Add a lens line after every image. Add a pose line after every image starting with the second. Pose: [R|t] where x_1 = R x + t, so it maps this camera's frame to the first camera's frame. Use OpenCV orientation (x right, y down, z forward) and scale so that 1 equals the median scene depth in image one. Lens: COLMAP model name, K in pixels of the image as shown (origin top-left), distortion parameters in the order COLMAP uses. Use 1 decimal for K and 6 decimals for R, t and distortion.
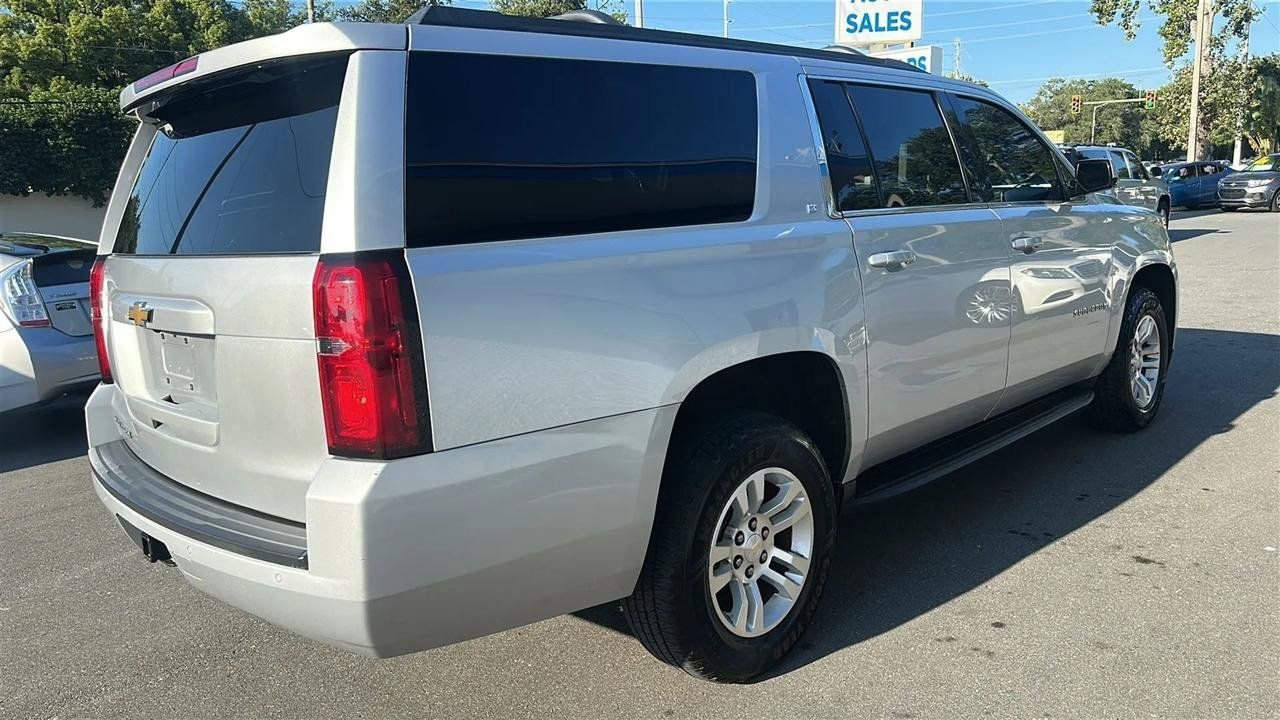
lens RADIAL K [[883.0, 0, 640.0], [0, 883.0, 360.0], [0, 0, 1]] dist [0.080001, -0.084738]
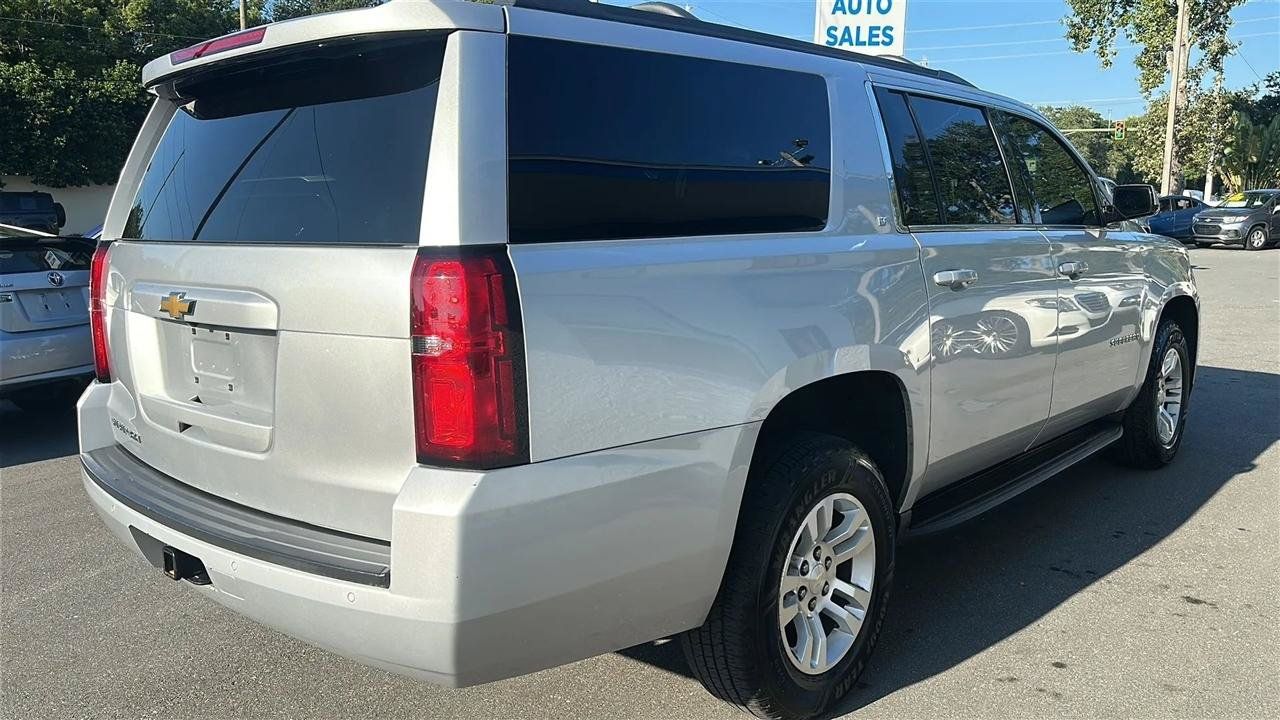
lens RADIAL K [[946.6, 0, 640.0], [0, 946.6, 360.0], [0, 0, 1]] dist [0.070059, -0.076727]
pose [[0.997747, 0.032862, 0.058482, -0.118234], [-0.031485, 0.999208, -0.024312, 0.010539], [-0.059235, 0.022416, 0.997992, 0.001154]]
